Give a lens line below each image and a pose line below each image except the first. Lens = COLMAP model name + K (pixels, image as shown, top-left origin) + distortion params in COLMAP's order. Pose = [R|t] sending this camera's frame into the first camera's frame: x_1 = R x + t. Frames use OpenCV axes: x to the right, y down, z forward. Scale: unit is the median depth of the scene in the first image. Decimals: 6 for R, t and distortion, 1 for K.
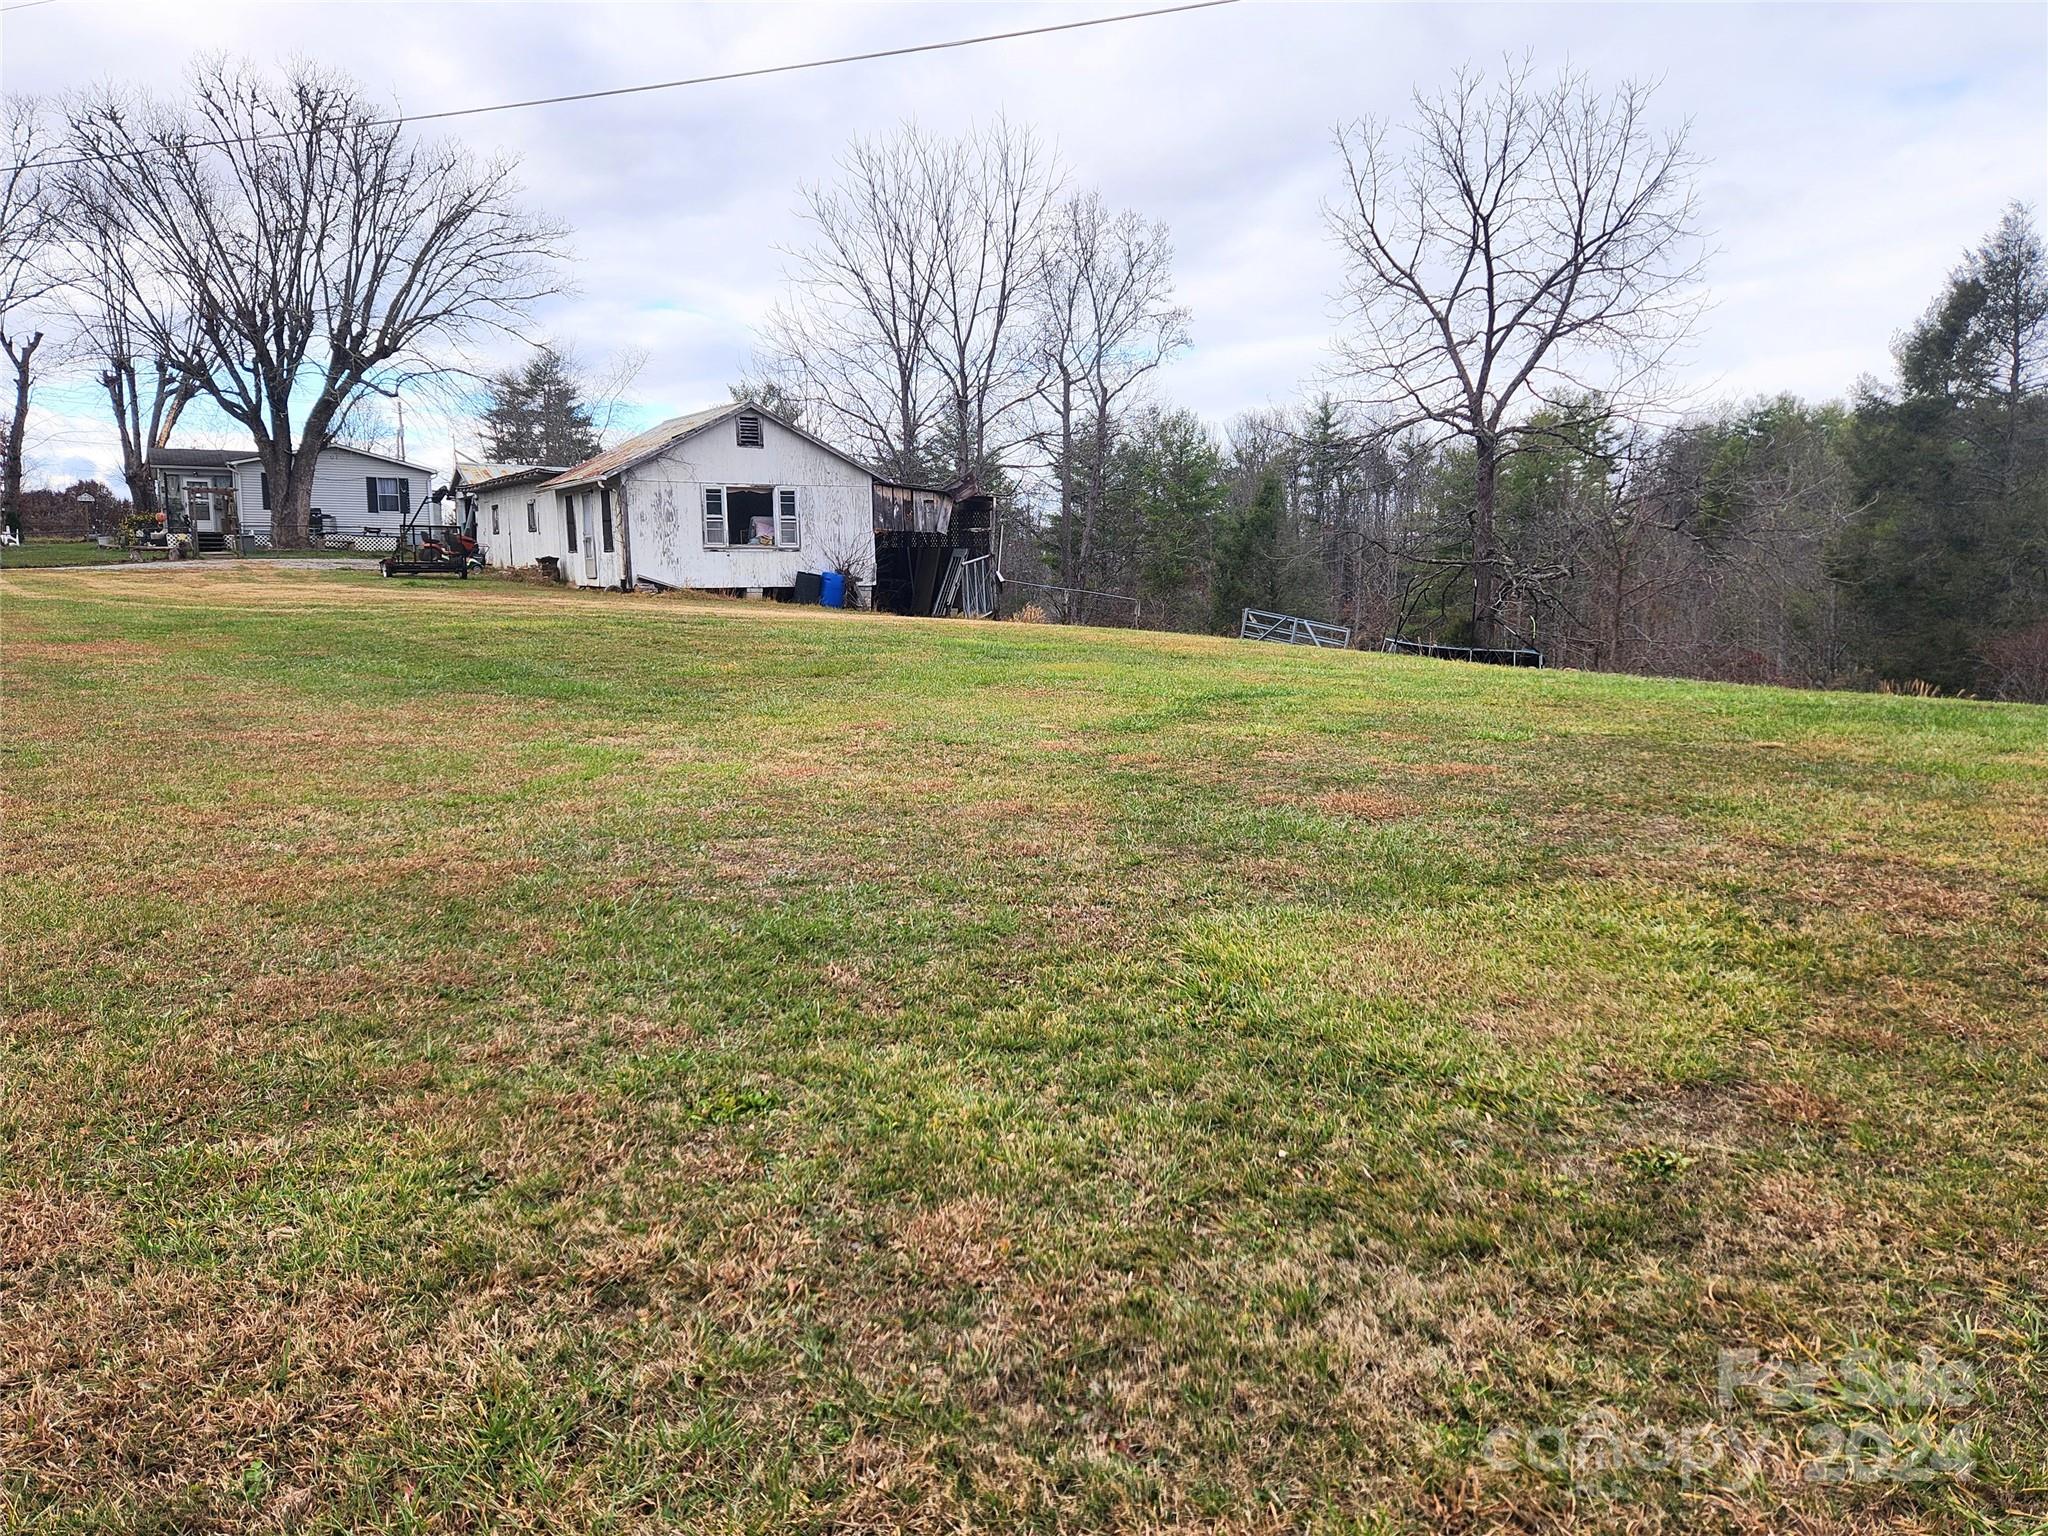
lens RADIAL K [[1442.3, 0, 1027.0], [0, 1442.3, 775.5], [0, 0, 1]] dist [0.073881, -0.037535]
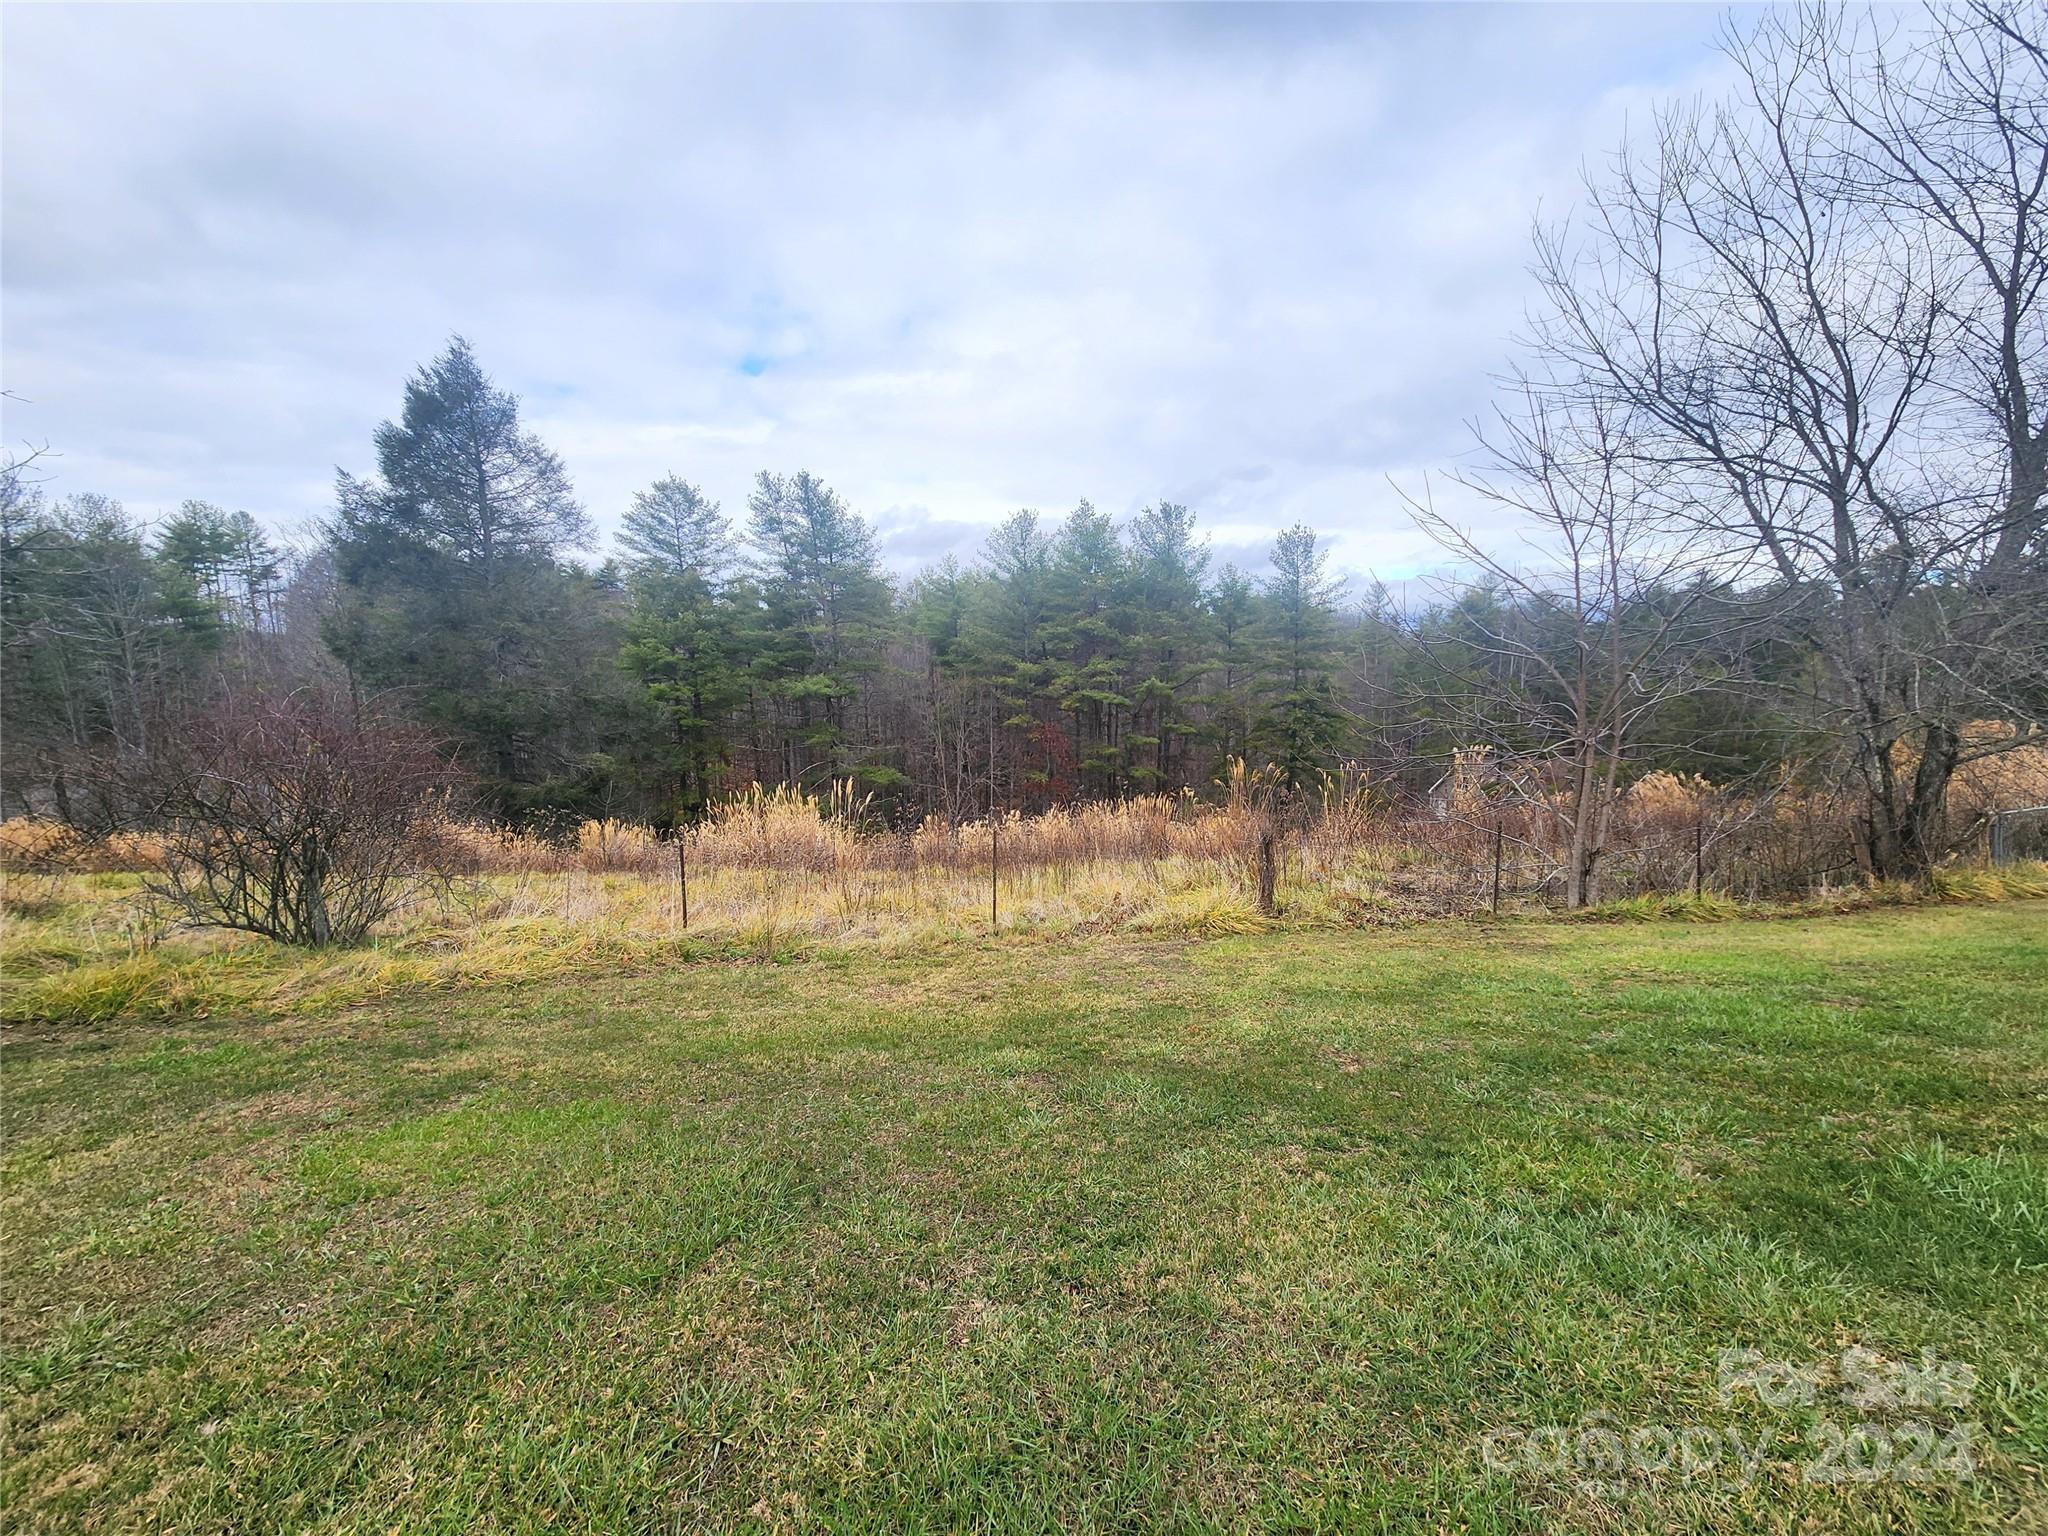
lens RADIAL K [[828.6, 0, 1027.3], [0, 828.6, 772.8], [0, 0, 1]] dist [0.001817, -0.001726]
pose [[0.483894, -0.108252, 0.868405, 0.346067], [0.112621, 0.991771, 0.060876, -0.041404], [-0.867850, 0.068343, 0.492104, 0.387730]]
